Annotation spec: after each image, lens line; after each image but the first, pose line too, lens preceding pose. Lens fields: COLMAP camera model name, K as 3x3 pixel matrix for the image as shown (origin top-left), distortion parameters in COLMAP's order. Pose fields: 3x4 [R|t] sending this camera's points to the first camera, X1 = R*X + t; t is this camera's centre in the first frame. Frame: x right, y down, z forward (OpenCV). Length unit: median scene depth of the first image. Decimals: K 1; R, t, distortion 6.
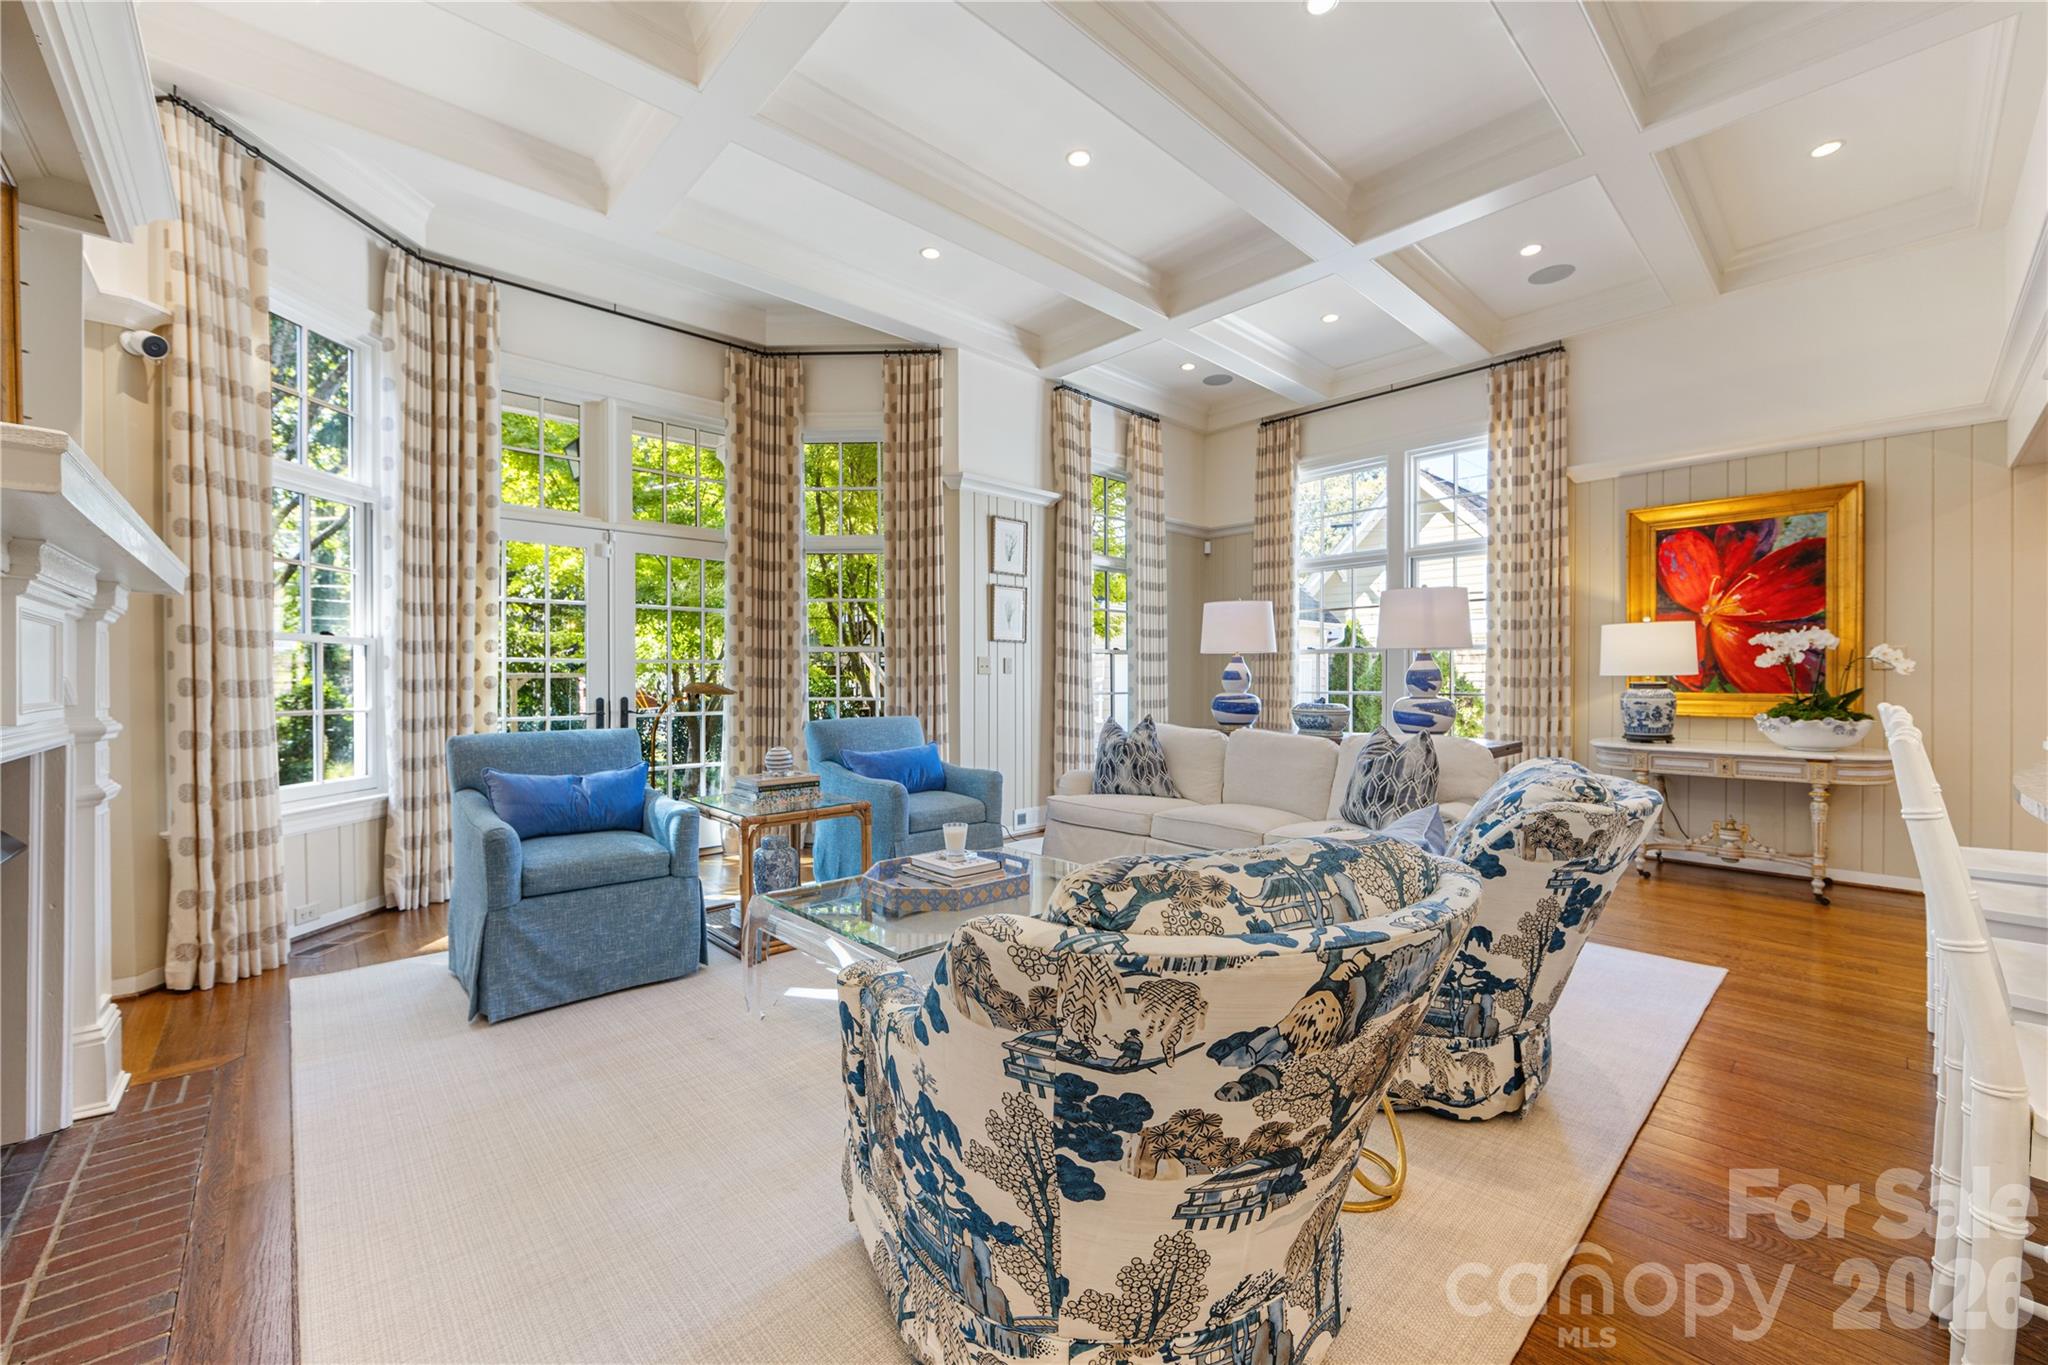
lens RADIAL K [[803.7, 0, 1022.5], [0, 803.7, 681.0], [0, 0, 1]] dist [-0.006631, -0.000087]
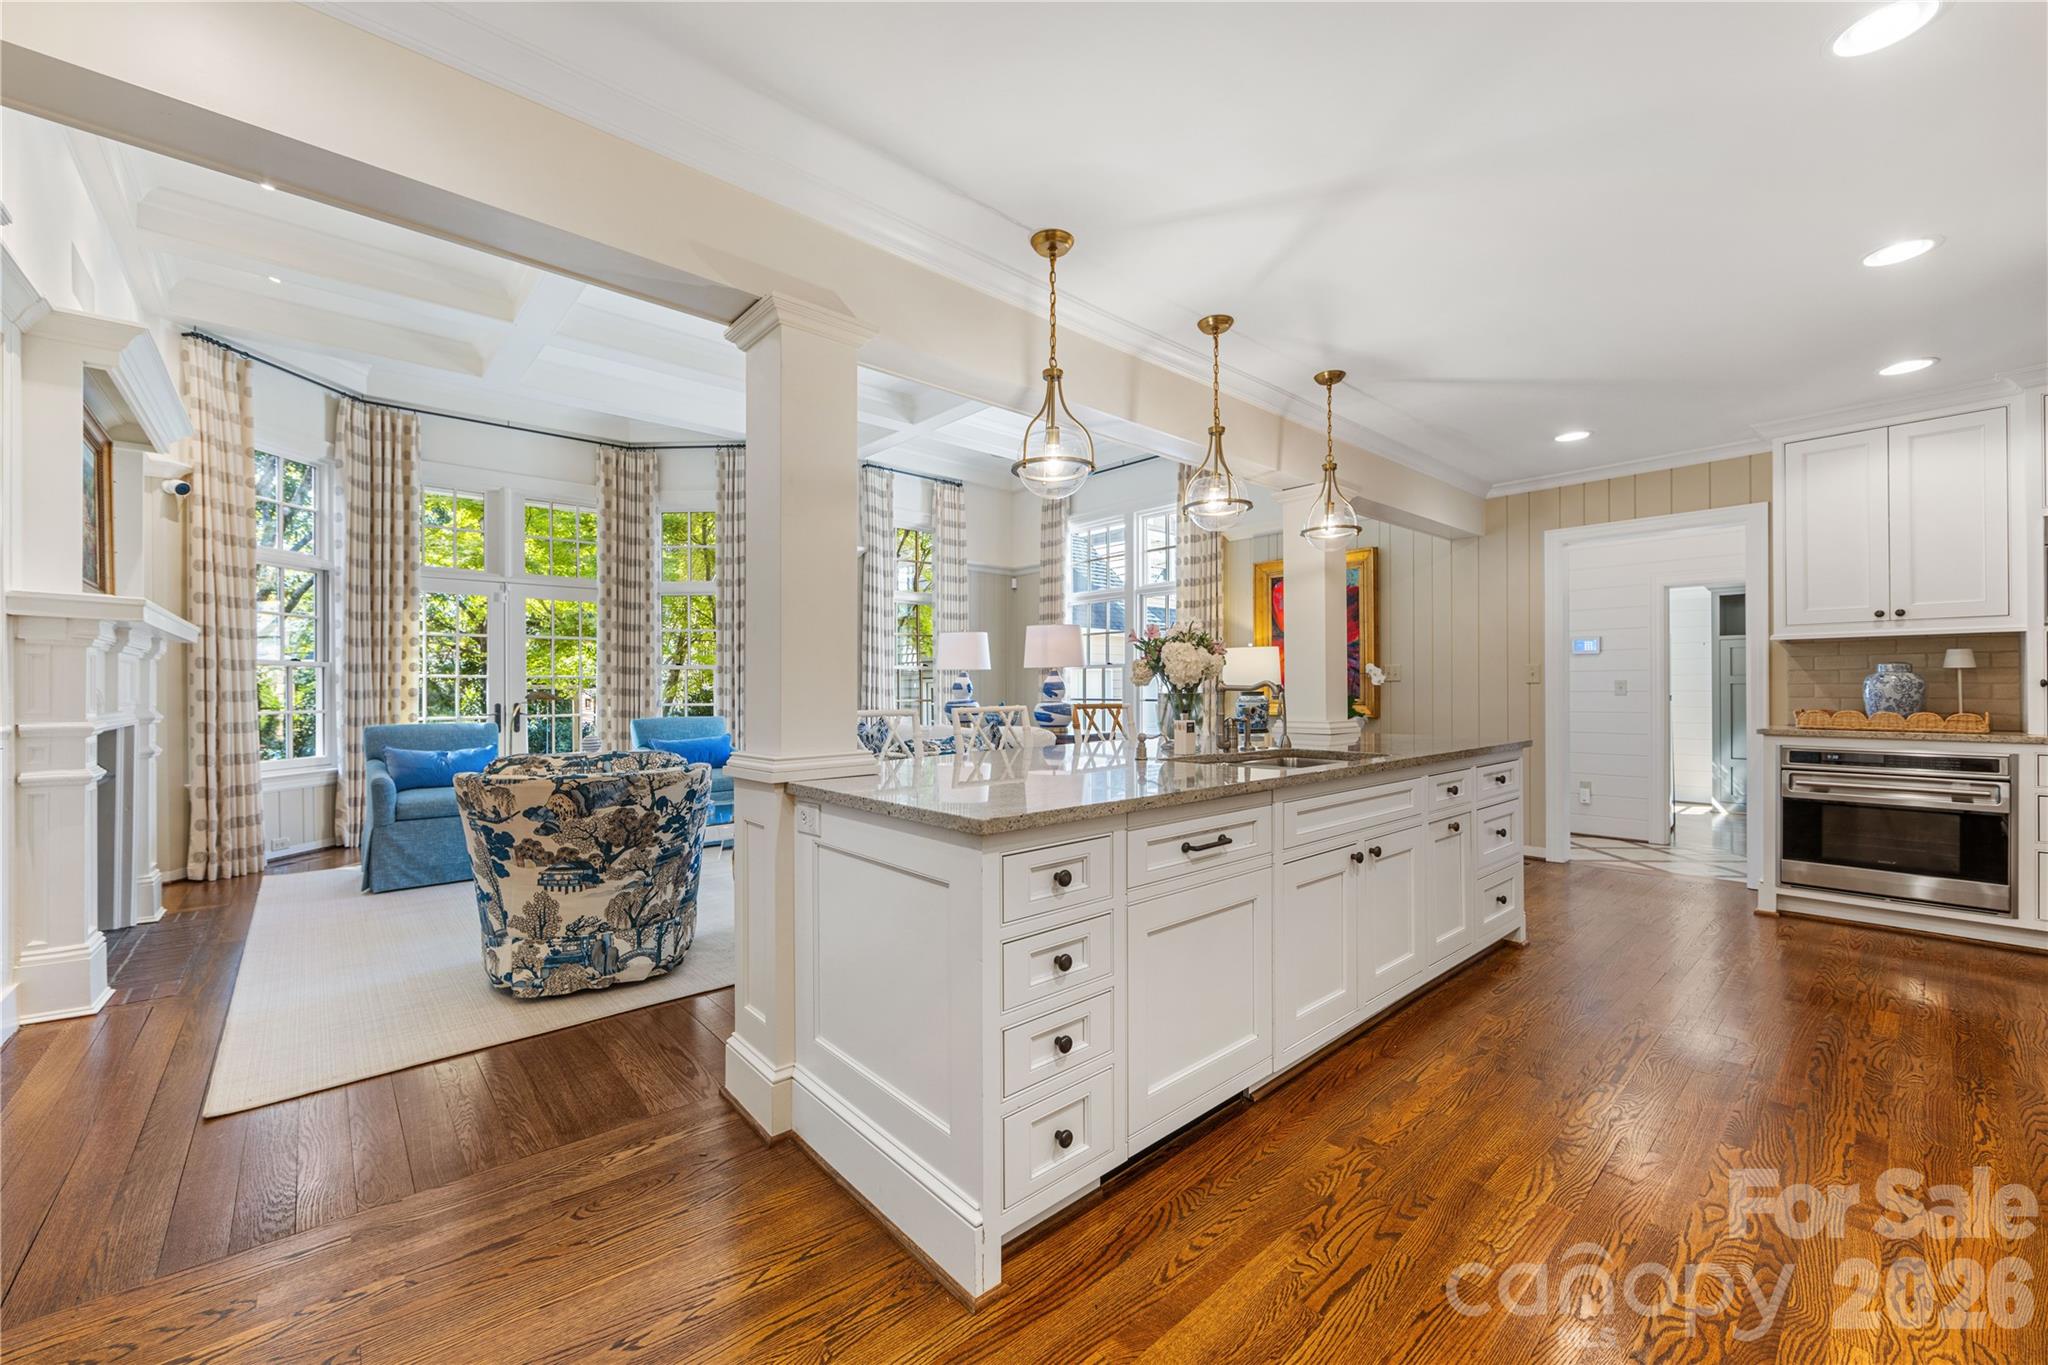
lens RADIAL K [[803.7, 0, 1025.6], [0, 803.7, 686.0], [0, 0, 1]] dist [-0.006631, -0.000087]
pose [[0.999841, -0.002362, -0.017680, 0.590653], [0.002248, 0.999977, -0.006442, 0.002488], [0.017694, 0.006402, 0.999823, -0.532960]]
